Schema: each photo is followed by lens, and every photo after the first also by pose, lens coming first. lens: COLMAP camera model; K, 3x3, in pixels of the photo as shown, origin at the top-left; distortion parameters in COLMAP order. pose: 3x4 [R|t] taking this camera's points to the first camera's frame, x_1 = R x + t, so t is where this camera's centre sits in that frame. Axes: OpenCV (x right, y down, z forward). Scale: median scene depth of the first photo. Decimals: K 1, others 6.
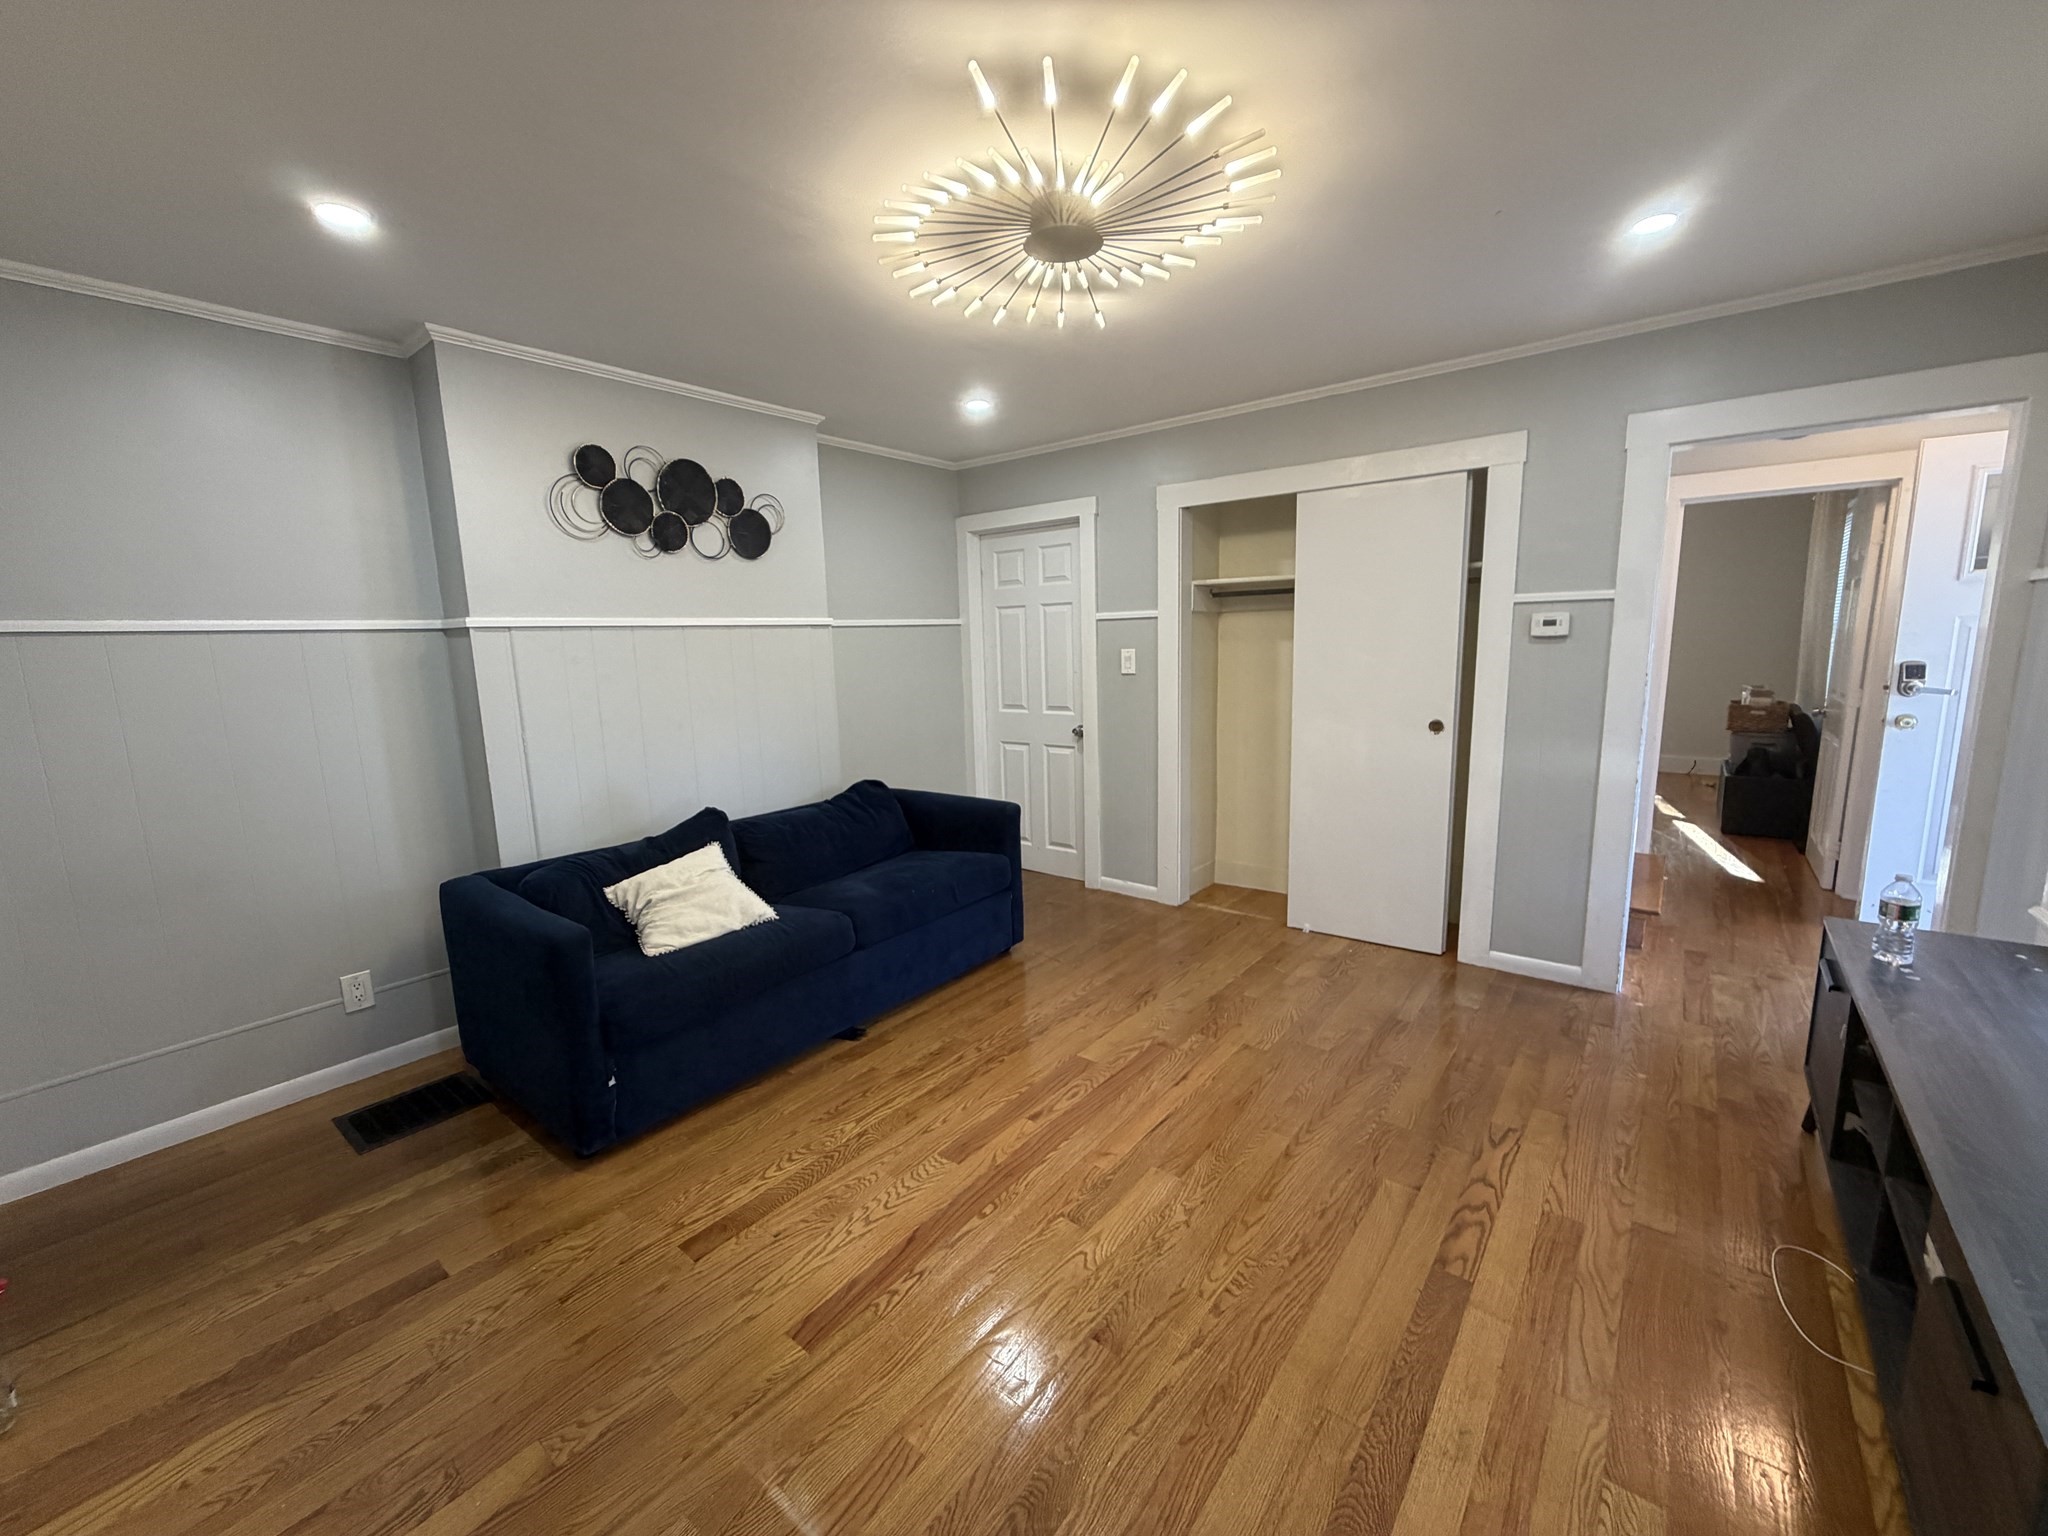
lens RADIAL K [[815.9, 0, 1026.2], [0, 815.9, 770.2], [0, 0, 1]] dist [0.000341, -0.000339]
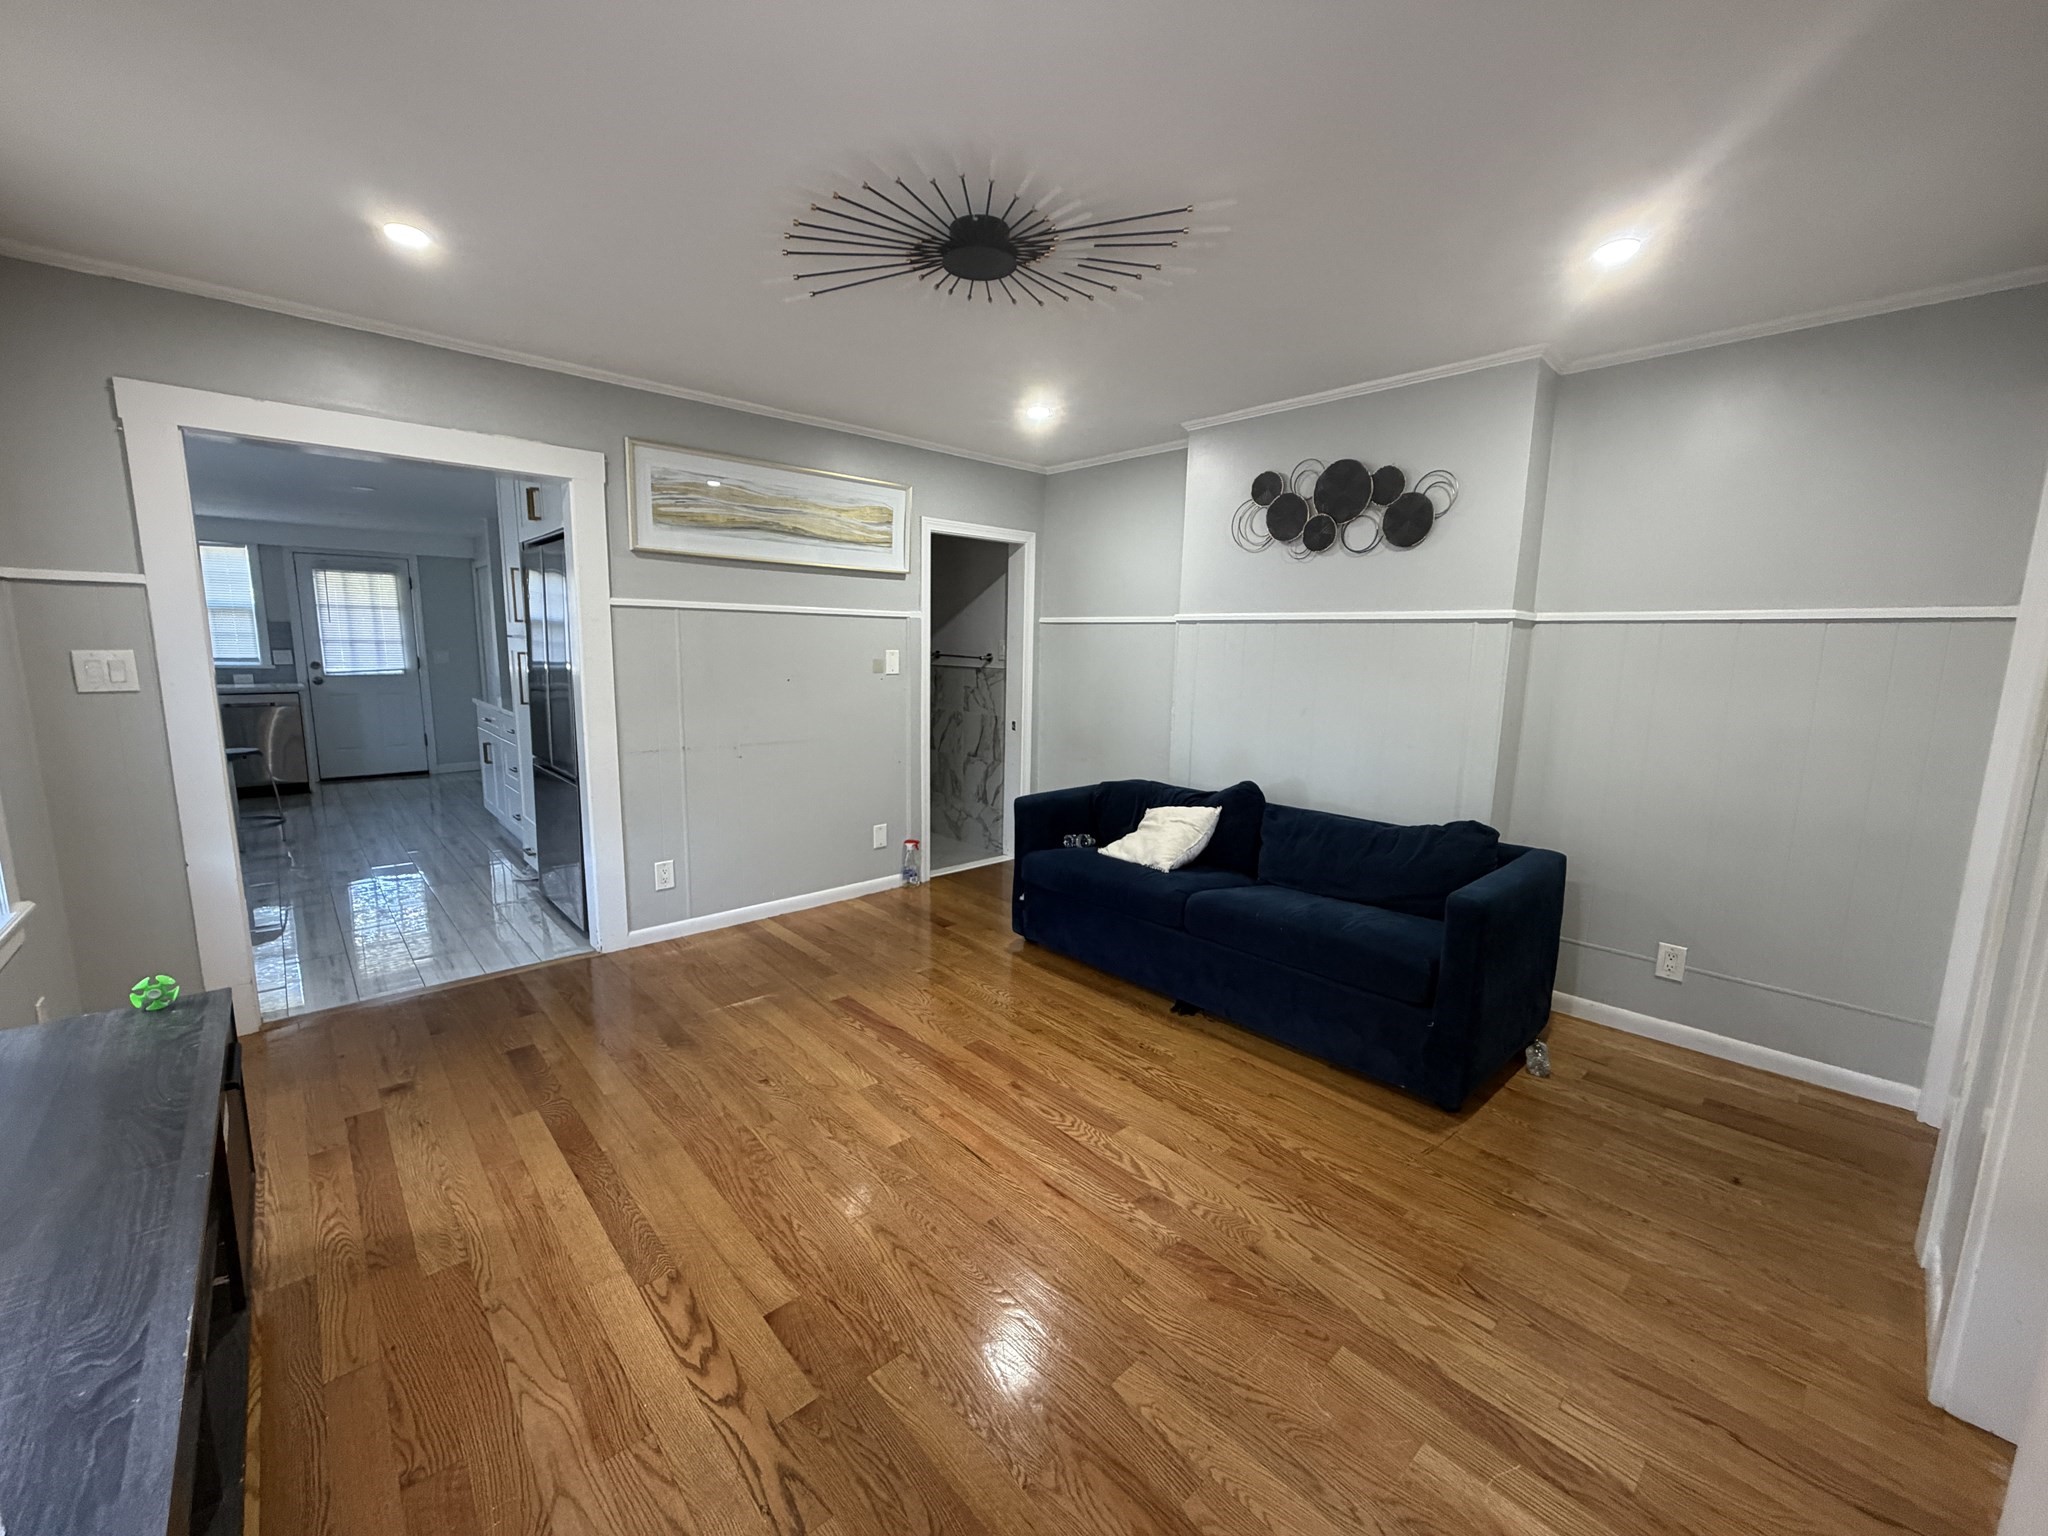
lens RADIAL K [[815.9, 0, 1016.8], [0, 815.9, 770.0], [0, 0, 1]] dist [0.000341, -0.000339]
pose [[-0.157220, 0.180786, -0.970875, 0.768276], [-0.174696, 0.962506, 0.207517, -0.149657], [0.971989, 0.202234, -0.119743, 0.836305]]
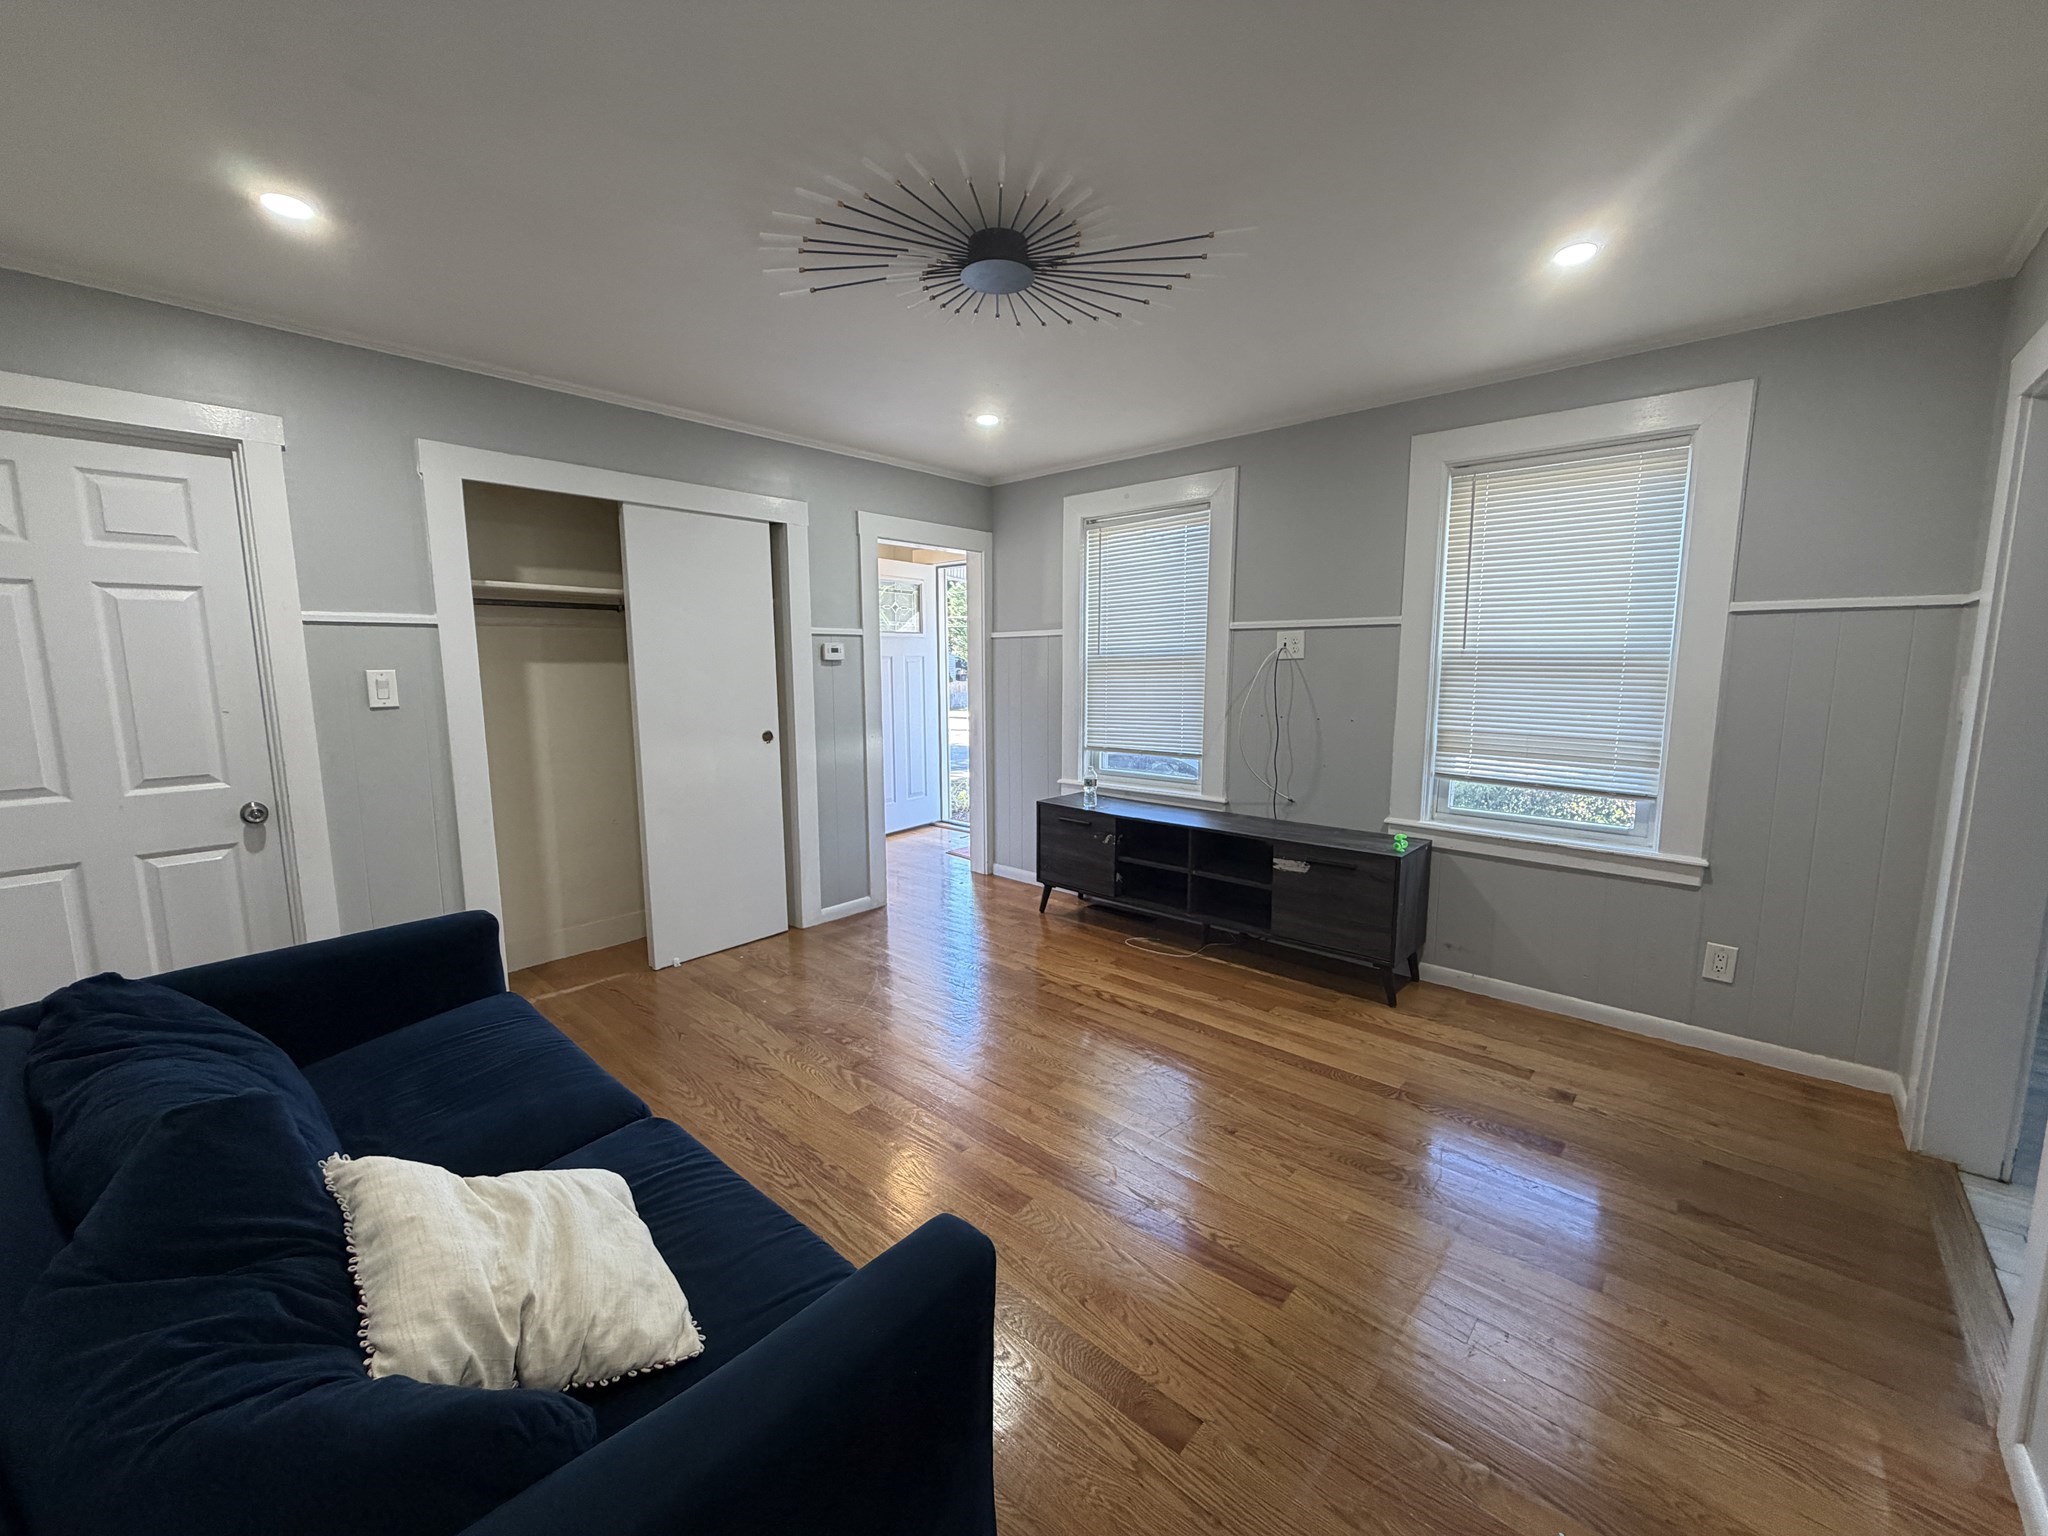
lens RADIAL K [[815.9, 0, 1009.9], [0, 815.9, 769.4], [0, 0, 1]] dist [0.000341, -0.000339]
pose [[0.062569, -0.104868, 0.992516, -0.701260], [0.164883, 0.981886, 0.093351, -0.065576], [-0.984327, 0.157808, 0.078726, 0.641239]]
